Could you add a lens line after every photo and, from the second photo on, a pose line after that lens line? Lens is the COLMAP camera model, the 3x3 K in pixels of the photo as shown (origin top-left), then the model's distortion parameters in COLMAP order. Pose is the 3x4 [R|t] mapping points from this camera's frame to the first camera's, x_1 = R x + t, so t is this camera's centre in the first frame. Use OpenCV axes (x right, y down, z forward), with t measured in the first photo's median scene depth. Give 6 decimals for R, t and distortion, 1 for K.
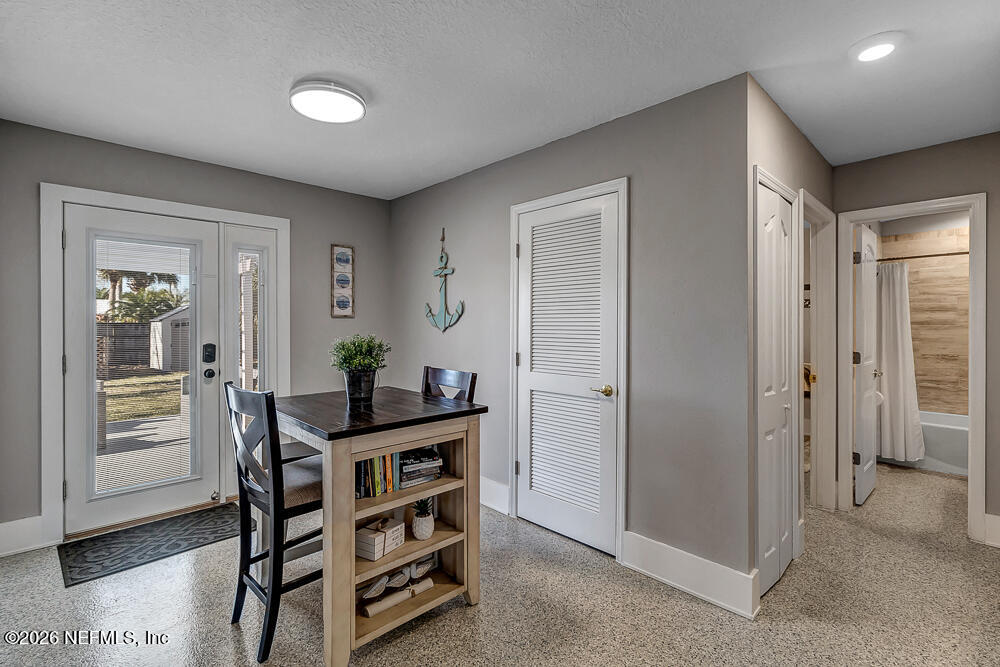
lens RADIAL K [[468.2, 0, 500.7], [0, 468.2, 324.1], [0, 0, 1]] dist [0.006094, -0.001318]
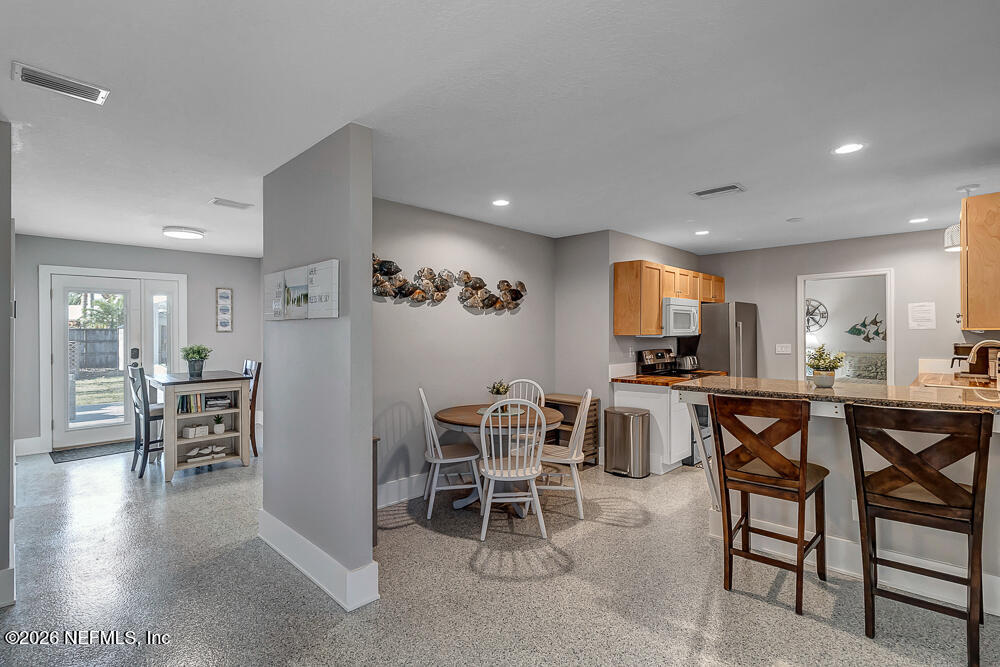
lens RADIAL K [[468.2, 0, 503.9], [0, 468.2, 330.4], [0, 0, 1]] dist [0.006094, -0.001318]
pose [[0.999335, 0.001377, 0.036424, 0.654224], [-0.001533, 0.999990, 0.004252, -0.032054], [-0.036418, -0.004305, 0.999327, -0.762667]]
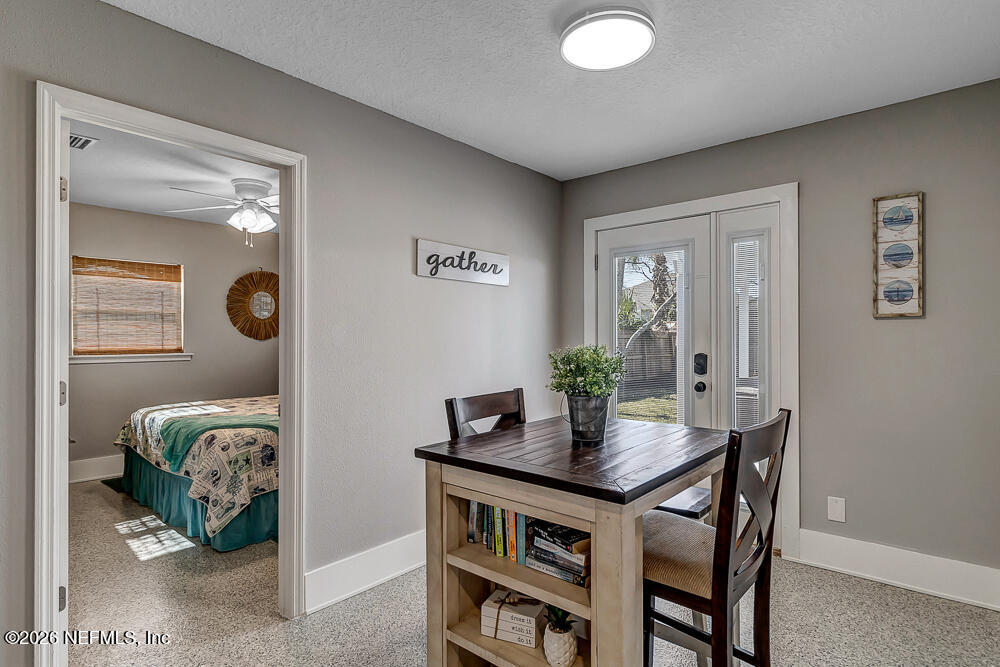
lens RADIAL K [[524.1, 0, 517.0], [0, 524.1, 354.3], [0, 0, 1]] dist [-0.010383, -0.000086]
pose [[0.107697, 0.030895, -0.993704, 0.302299], [0.007959, 0.999458, 0.031937, 0.008318], [0.994152, -0.011348, 0.107392, 0.505062]]
